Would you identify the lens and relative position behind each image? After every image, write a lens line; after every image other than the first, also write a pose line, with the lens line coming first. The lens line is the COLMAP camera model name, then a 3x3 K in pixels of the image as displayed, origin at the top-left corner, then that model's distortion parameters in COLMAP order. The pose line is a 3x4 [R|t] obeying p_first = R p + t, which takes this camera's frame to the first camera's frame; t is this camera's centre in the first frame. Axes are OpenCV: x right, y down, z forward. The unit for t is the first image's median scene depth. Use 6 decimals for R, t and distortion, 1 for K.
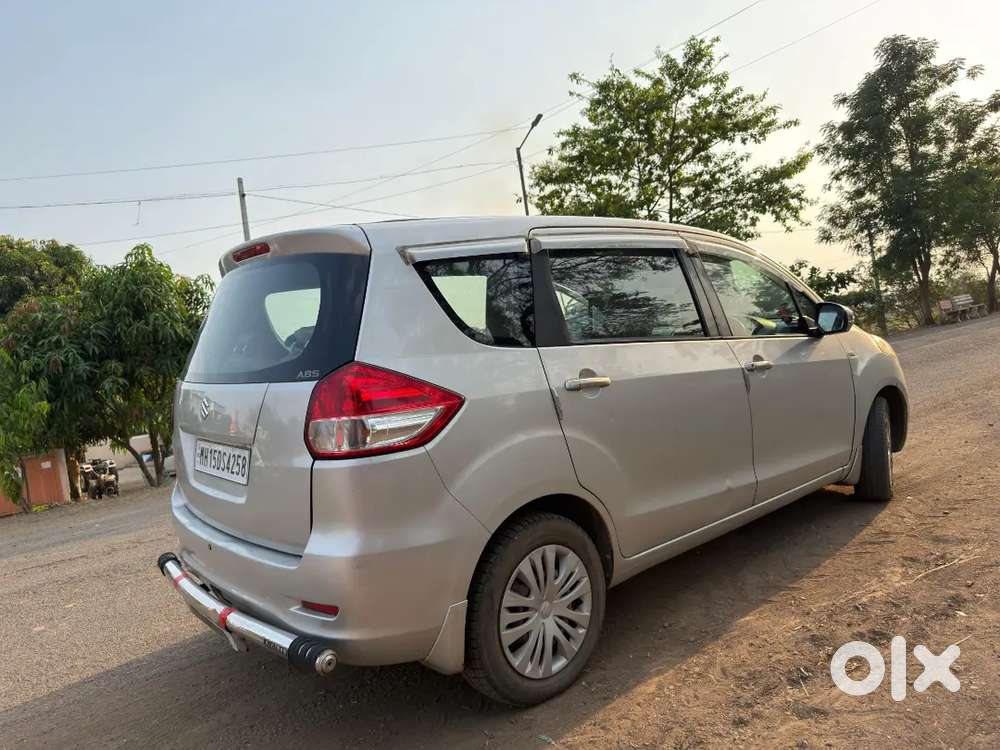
lens RADIAL K [[707.7, 0, 500.0], [0, 707.7, 375.0], [0, 0, 1]] dist [0.007716, -0.026666]
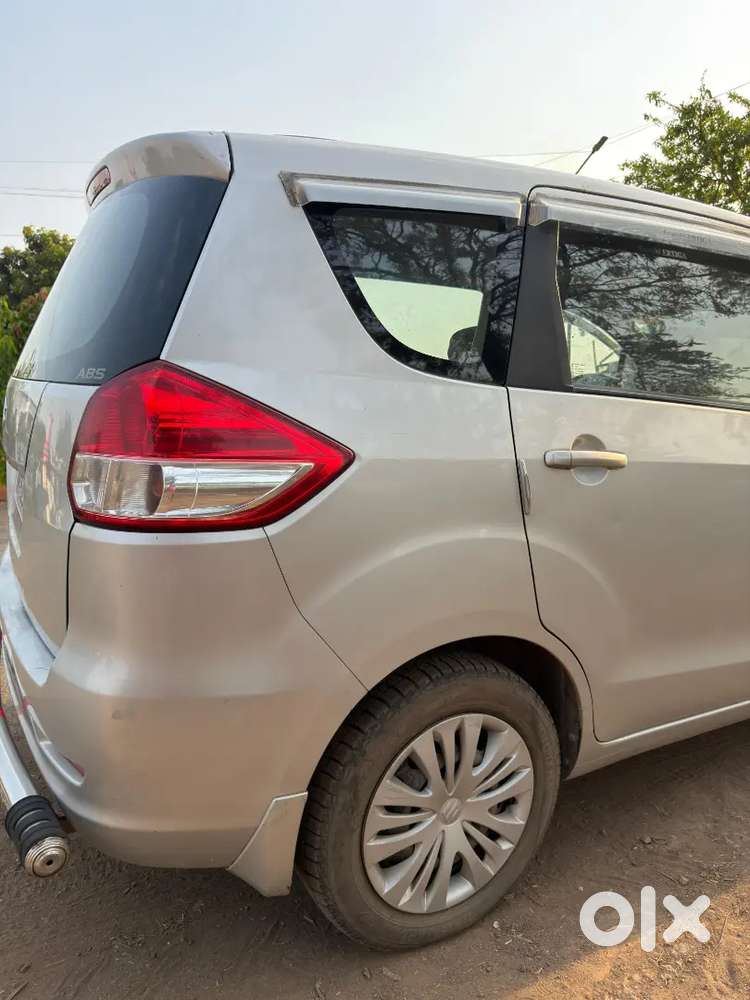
lens RADIAL K [[707.7, 0, 375.0], [0, 707.7, 500.0], [0, 0, 1]] dist [0.007716, -0.026666]
pose [[0.970492, 0.160893, -0.179605, 0.066412], [-0.140047, 0.982433, 0.123342, -0.003102], [0.196294, -0.094549, 0.975976, 0.399314]]
